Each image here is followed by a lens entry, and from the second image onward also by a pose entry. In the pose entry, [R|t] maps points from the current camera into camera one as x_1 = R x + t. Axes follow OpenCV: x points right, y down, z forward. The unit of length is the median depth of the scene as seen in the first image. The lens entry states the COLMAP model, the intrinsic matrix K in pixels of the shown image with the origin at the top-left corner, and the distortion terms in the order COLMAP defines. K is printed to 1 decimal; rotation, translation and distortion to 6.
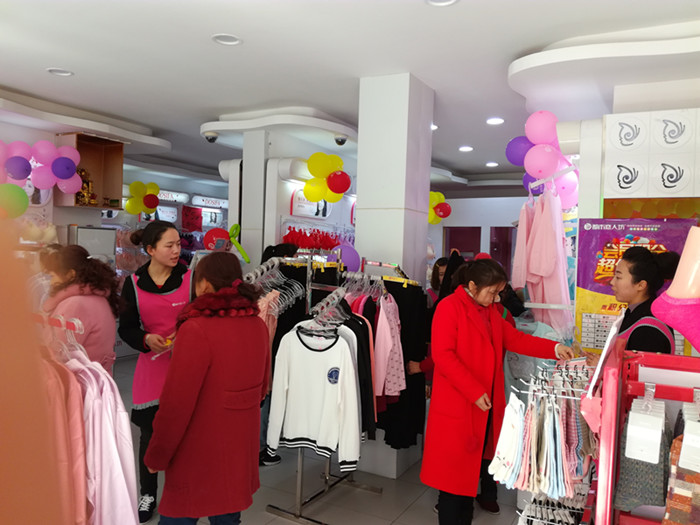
lens RADIAL K [[545.9, 0, 356.7], [0, 545.9, 266.0], [0, 0, 1]] dist [0.000266, -0.018164]
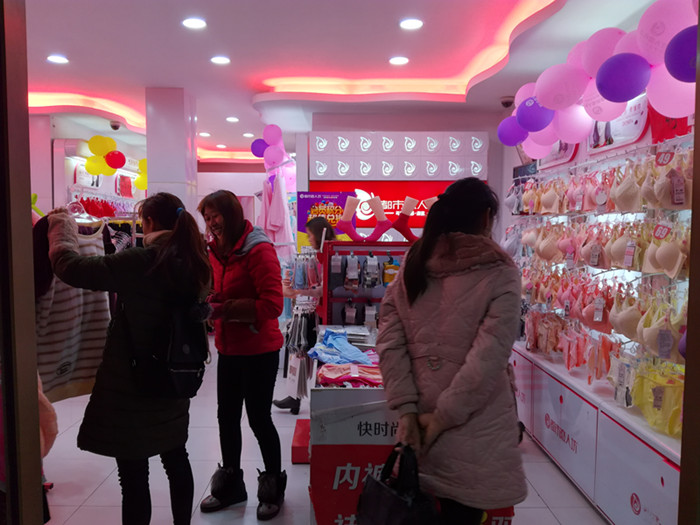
lens RADIAL K [[545.9, 0, 348.0], [0, 545.9, 260.9], [0, 0, 1]] dist [0.000266, -0.018164]
pose [[0.888955, -0.054976, 0.454684, -0.142828], [0.032479, 0.997837, 0.057151, 0.022583], [-0.456842, -0.036037, 0.888817, -0.358215]]
